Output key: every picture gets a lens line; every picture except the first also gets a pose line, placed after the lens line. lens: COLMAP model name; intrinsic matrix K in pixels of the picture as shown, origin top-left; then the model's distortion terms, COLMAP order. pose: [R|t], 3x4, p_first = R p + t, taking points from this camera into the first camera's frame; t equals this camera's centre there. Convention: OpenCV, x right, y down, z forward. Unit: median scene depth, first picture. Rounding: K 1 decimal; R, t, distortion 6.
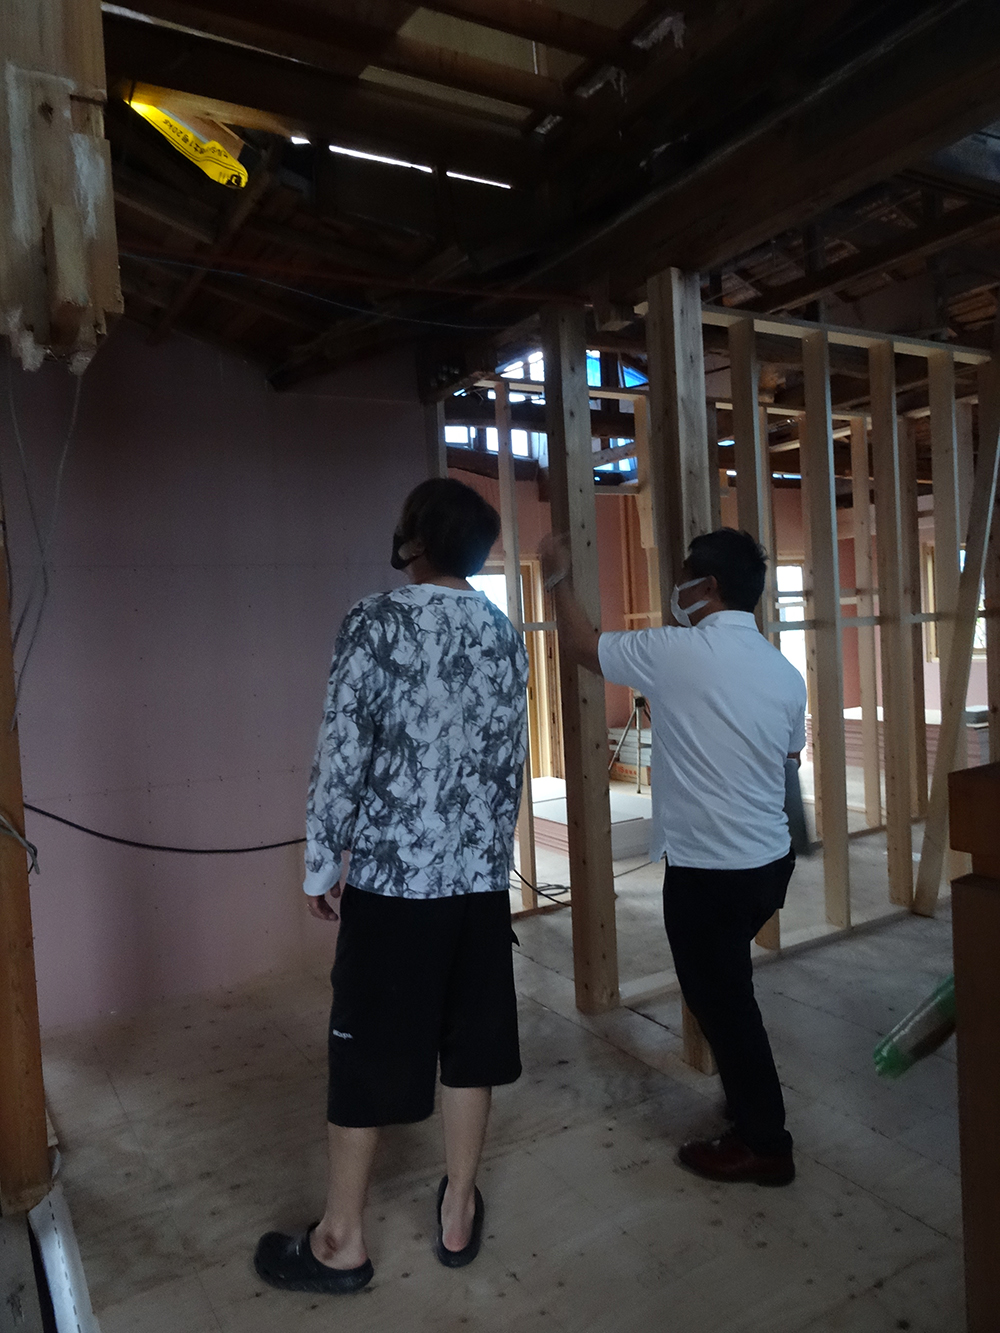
lens RADIAL K [[951.8, 0, 511.0], [0, 951.8, 670.6], [0, 0, 1]] dist [0.002007, 0.000323]
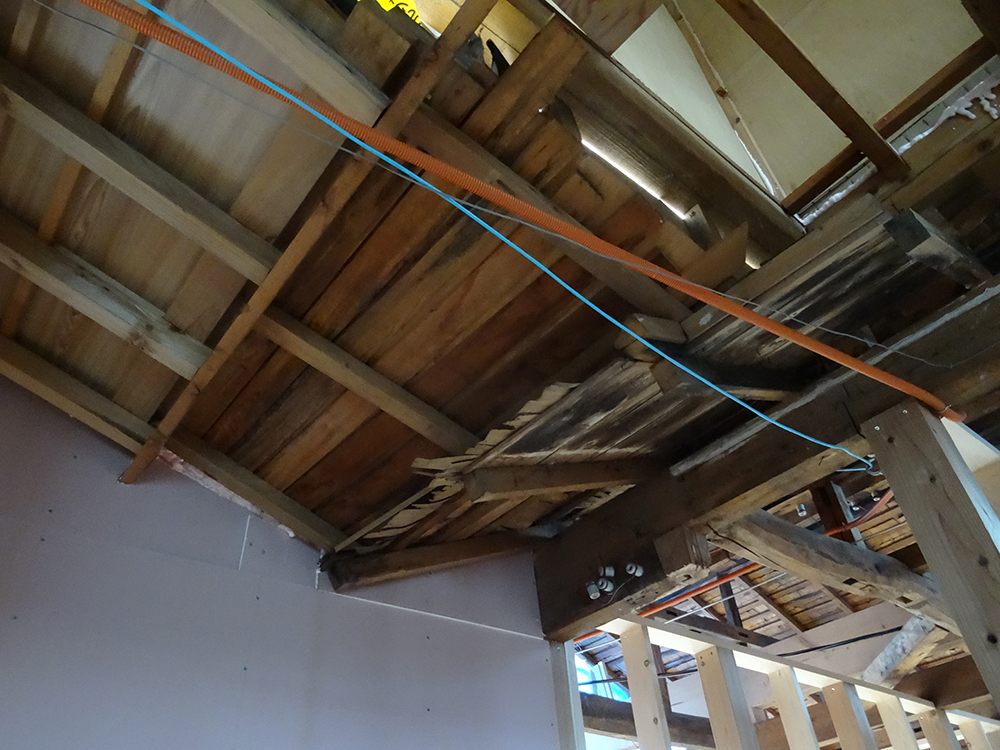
lens RADIAL K [[714.0, 0, 500.0], [0, 714.0, 375.0], [0, 0, 1]] dist [0.002007, 0.000323]
pose [[0.992495, 0.078990, 0.093350, -0.199587], [0.006648, 0.727396, -0.686185, -0.095283], [-0.122104, 0.681656, 0.721412, 0.605419]]
